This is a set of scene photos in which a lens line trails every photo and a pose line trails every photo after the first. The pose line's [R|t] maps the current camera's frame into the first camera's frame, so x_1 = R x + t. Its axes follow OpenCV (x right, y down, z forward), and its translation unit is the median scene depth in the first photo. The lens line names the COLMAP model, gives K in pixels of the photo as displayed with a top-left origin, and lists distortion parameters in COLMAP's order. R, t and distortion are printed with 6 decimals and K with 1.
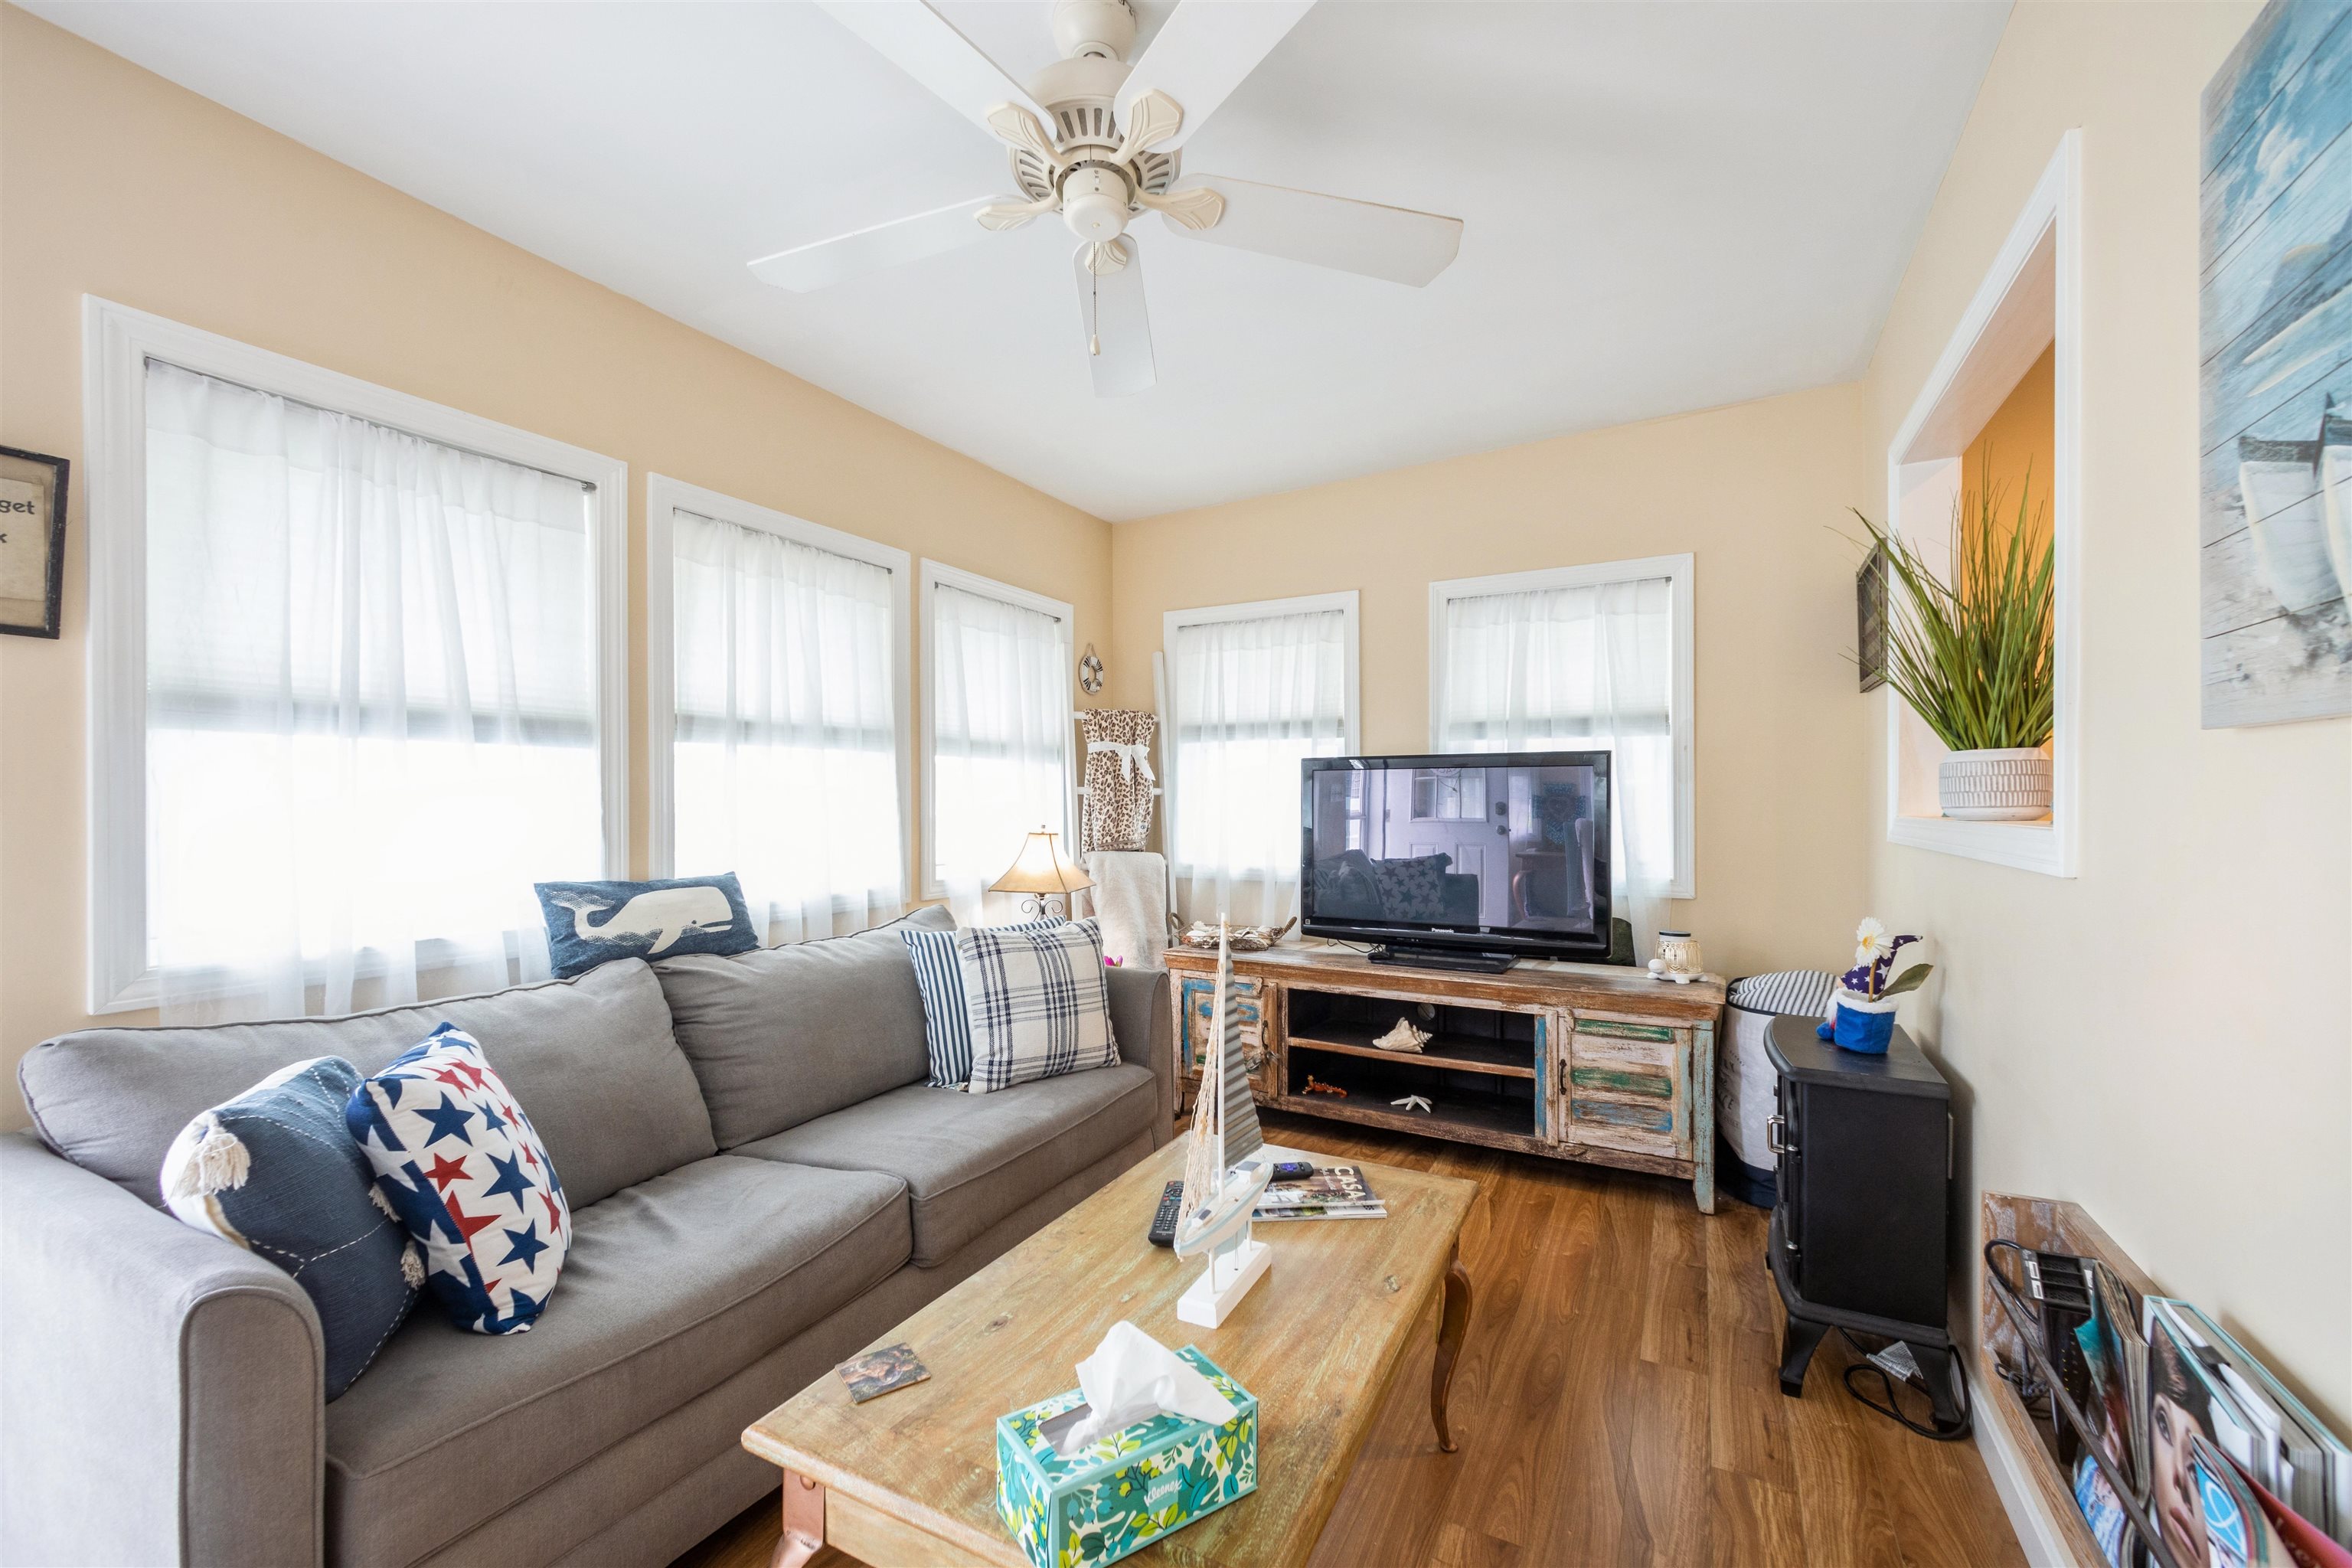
lens RADIAL K [[959.6, 0, 1176.0], [0, 959.6, 784.0], [0, 0, 1]] dist [0.027172, -0.000379]
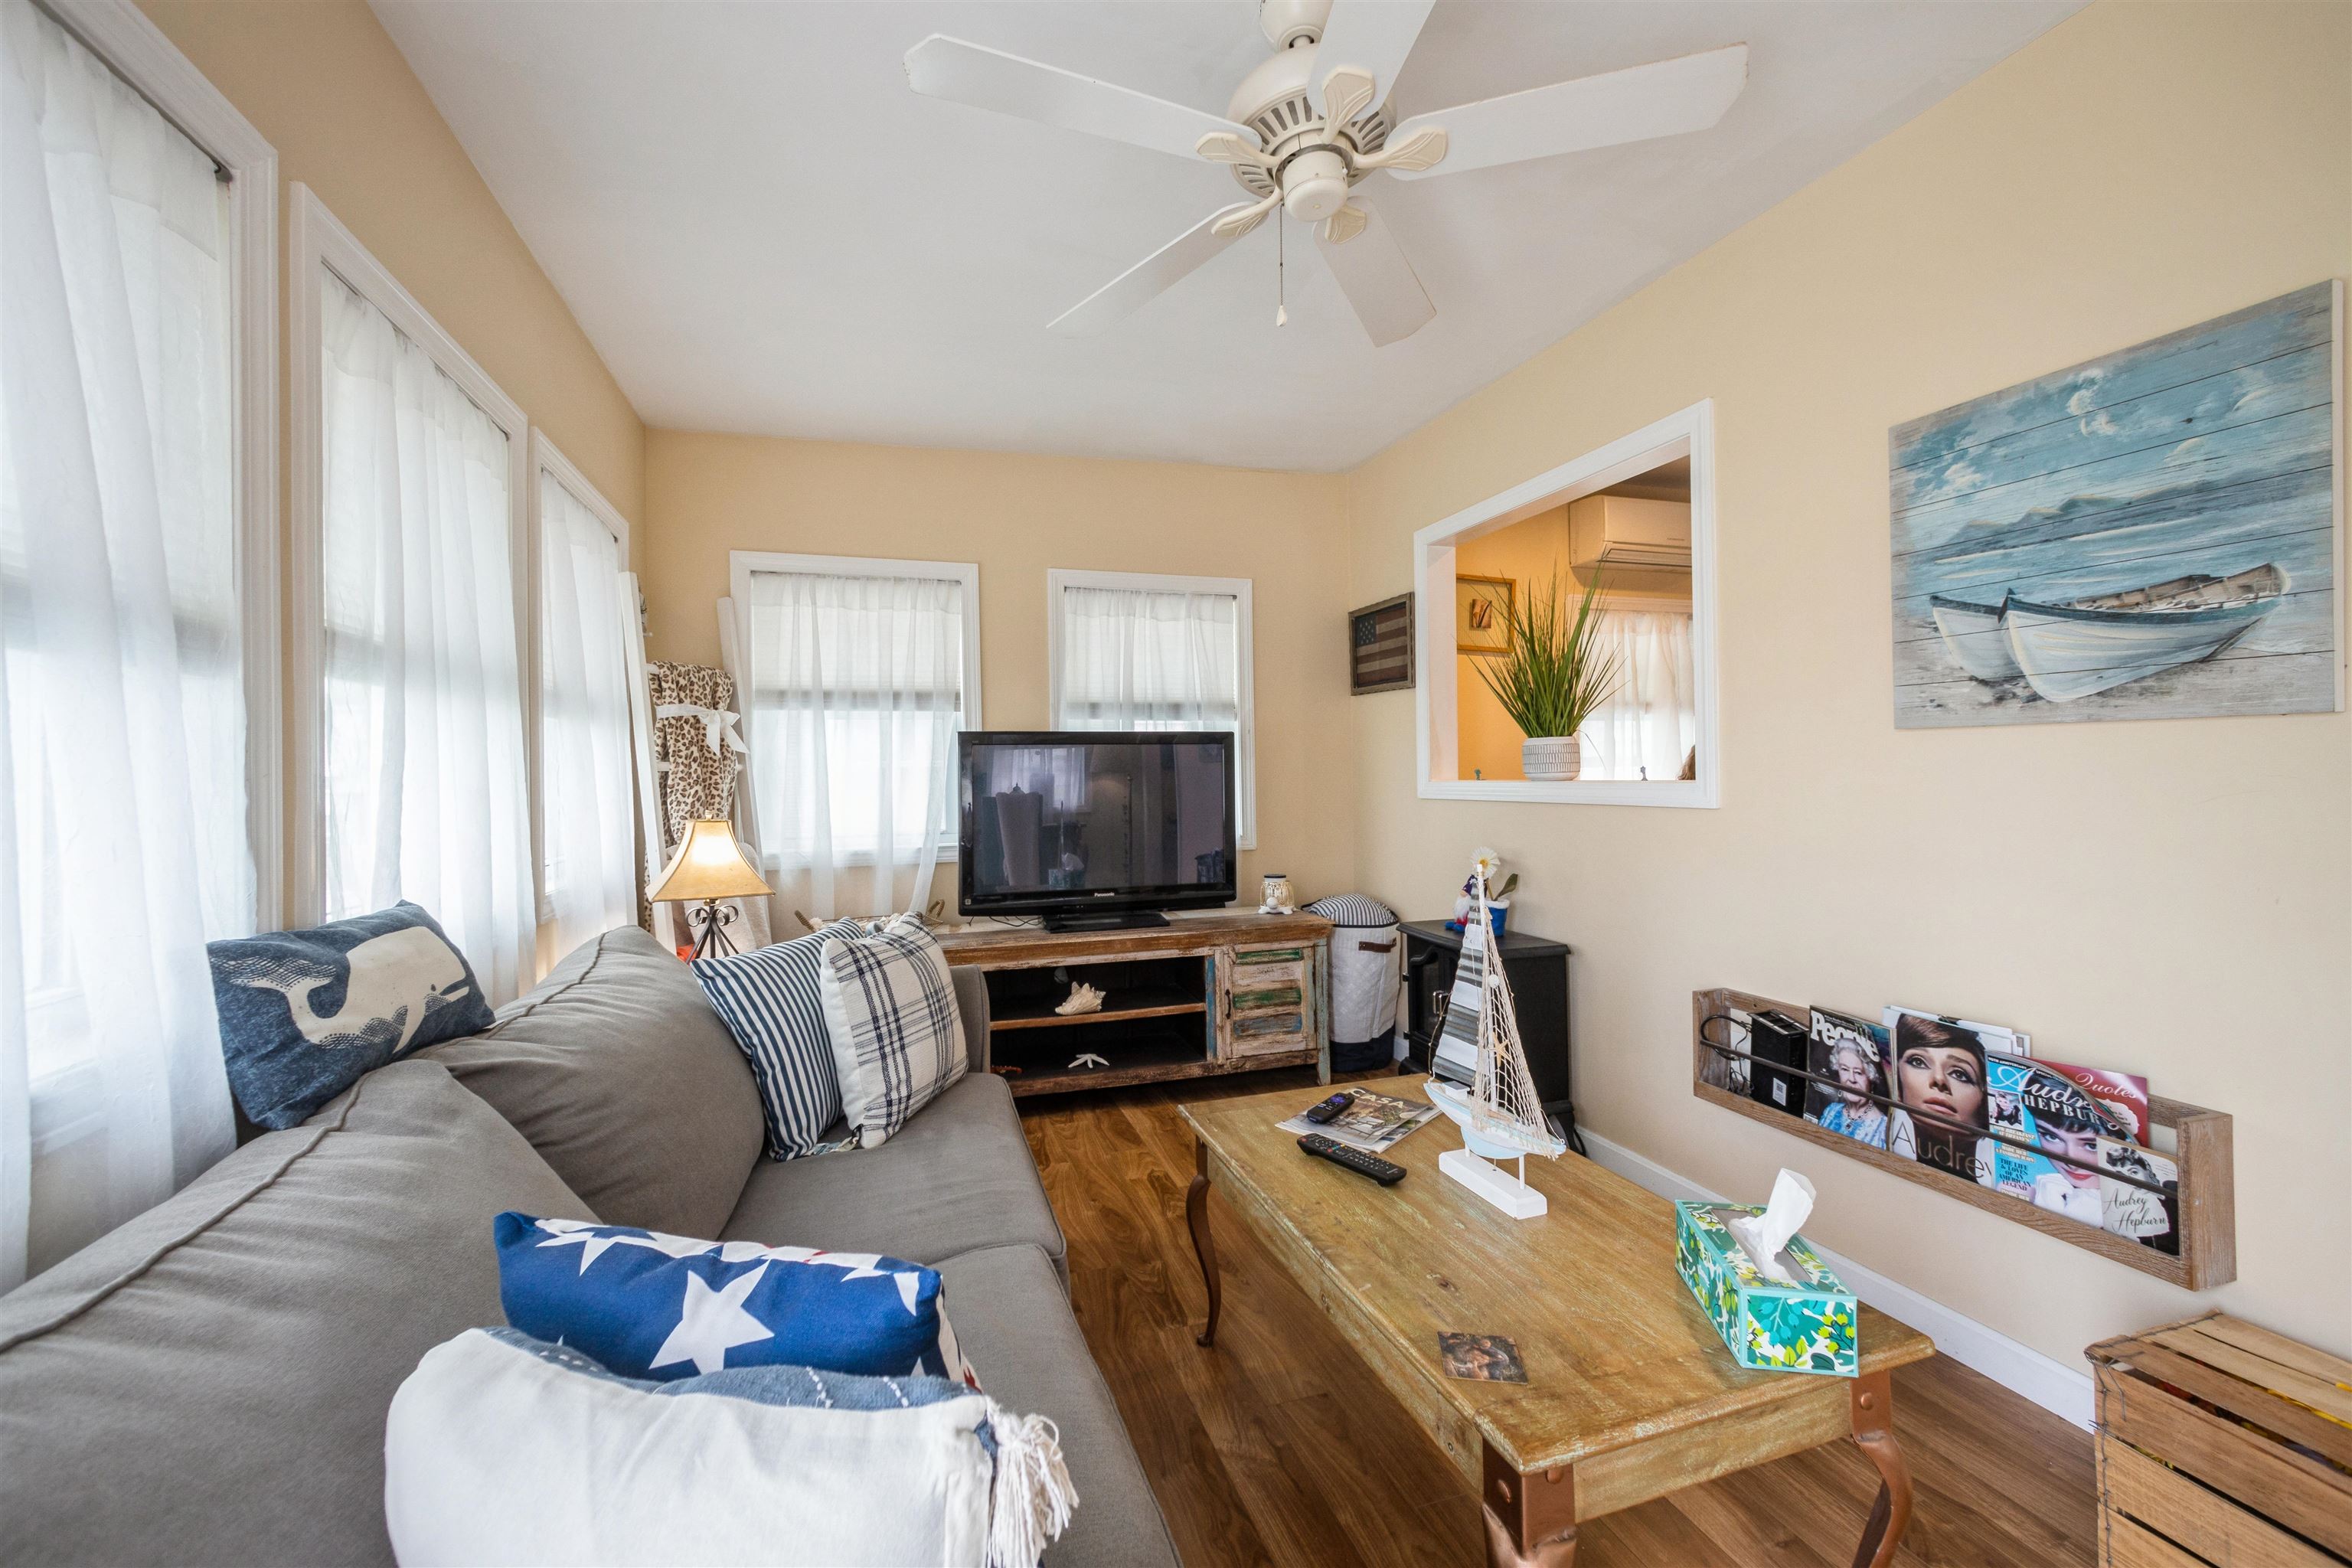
lens RADIAL K [[953.4, 0, 1174.7], [0, 953.4, 750.0], [0, 0, 1]] dist [0.021191, -0.000374]
pose [[0.692687, 0.011679, 0.721144, -0.490984], [-0.000902, 0.999882, -0.015327, 0.007112], [-0.721238, 0.009966, 0.692616, 0.223875]]
